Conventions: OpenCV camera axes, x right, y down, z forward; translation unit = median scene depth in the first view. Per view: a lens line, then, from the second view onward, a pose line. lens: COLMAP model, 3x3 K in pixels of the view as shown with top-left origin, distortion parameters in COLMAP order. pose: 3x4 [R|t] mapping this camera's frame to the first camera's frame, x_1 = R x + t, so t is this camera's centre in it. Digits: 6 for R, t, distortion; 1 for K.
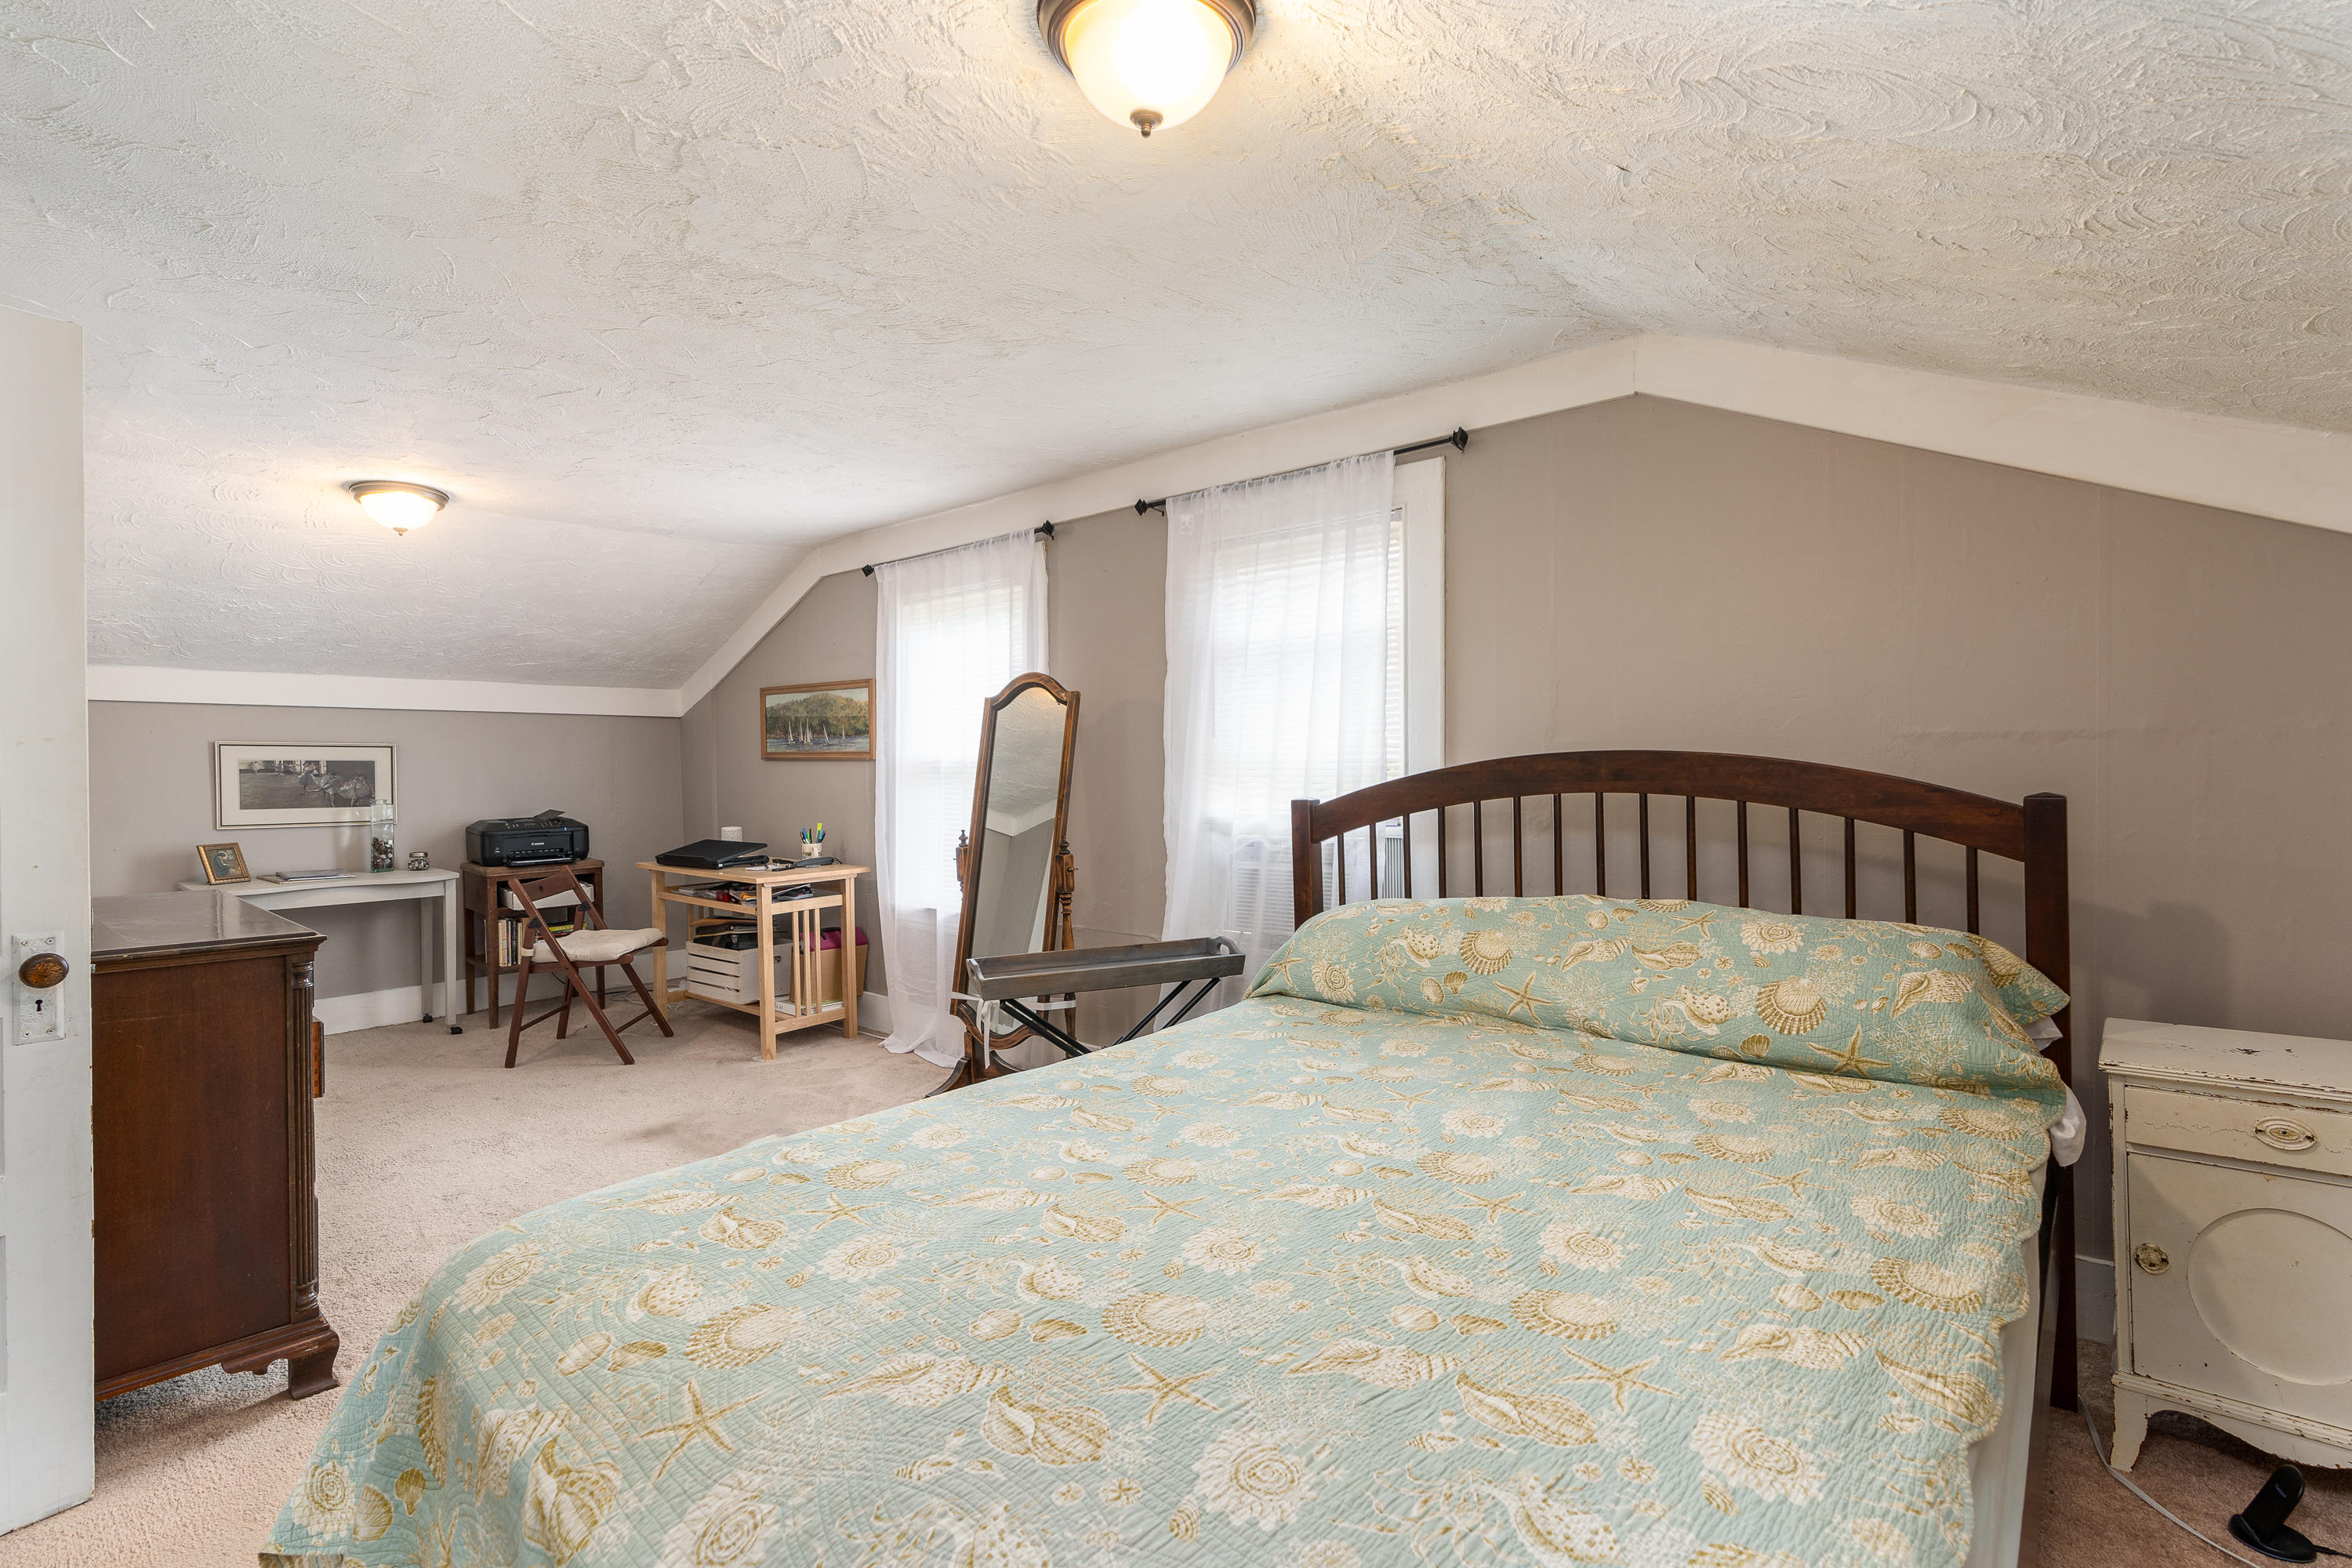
lens RADIAL K [[1086.8, 0, 1175.3], [0, 1086.8, 780.8], [0, 0, 1]] dist [-0.004709, 0.000955]
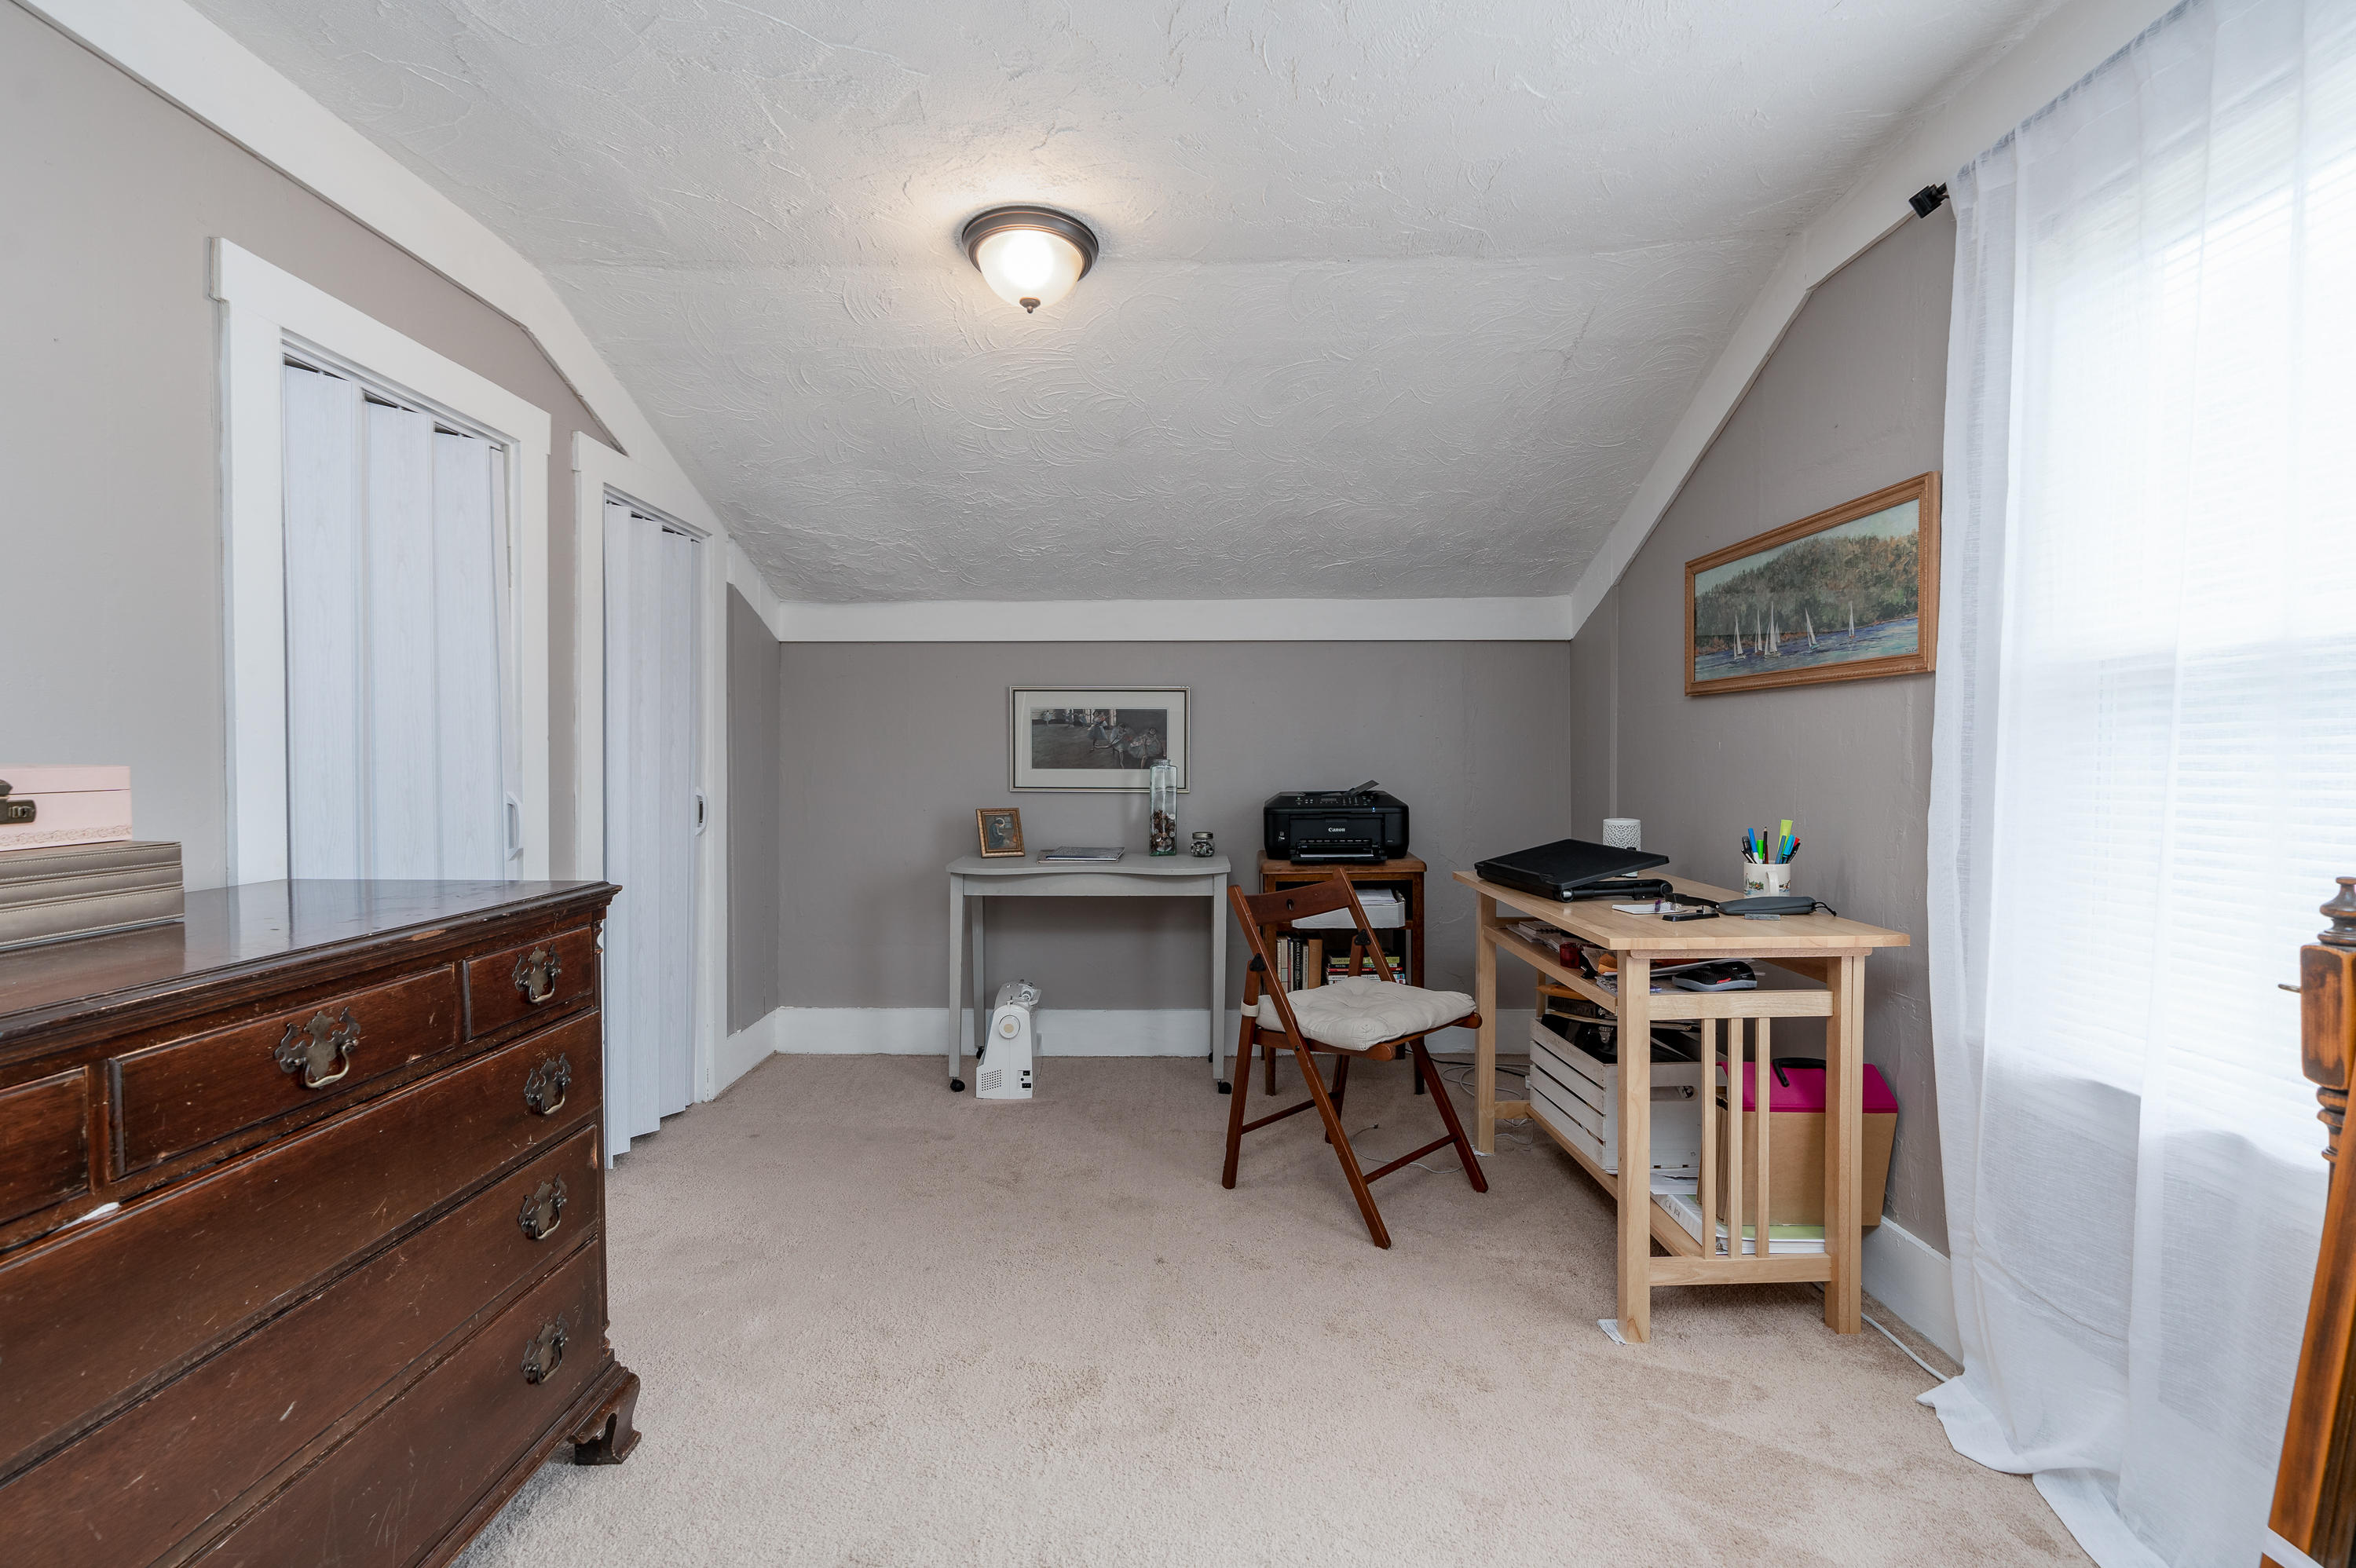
lens RADIAL K [[1088.6, 0, 1179.1], [0, 1088.6, 794.9], [0, 0, 1]] dist [-0.004709, 0.000955]
pose [[0.641026, 0.033160, -0.766802, -0.145551], [-0.016342, 0.999429, 0.029558, 0.019542], [0.767345, -0.006416, 0.641202, 0.528122]]
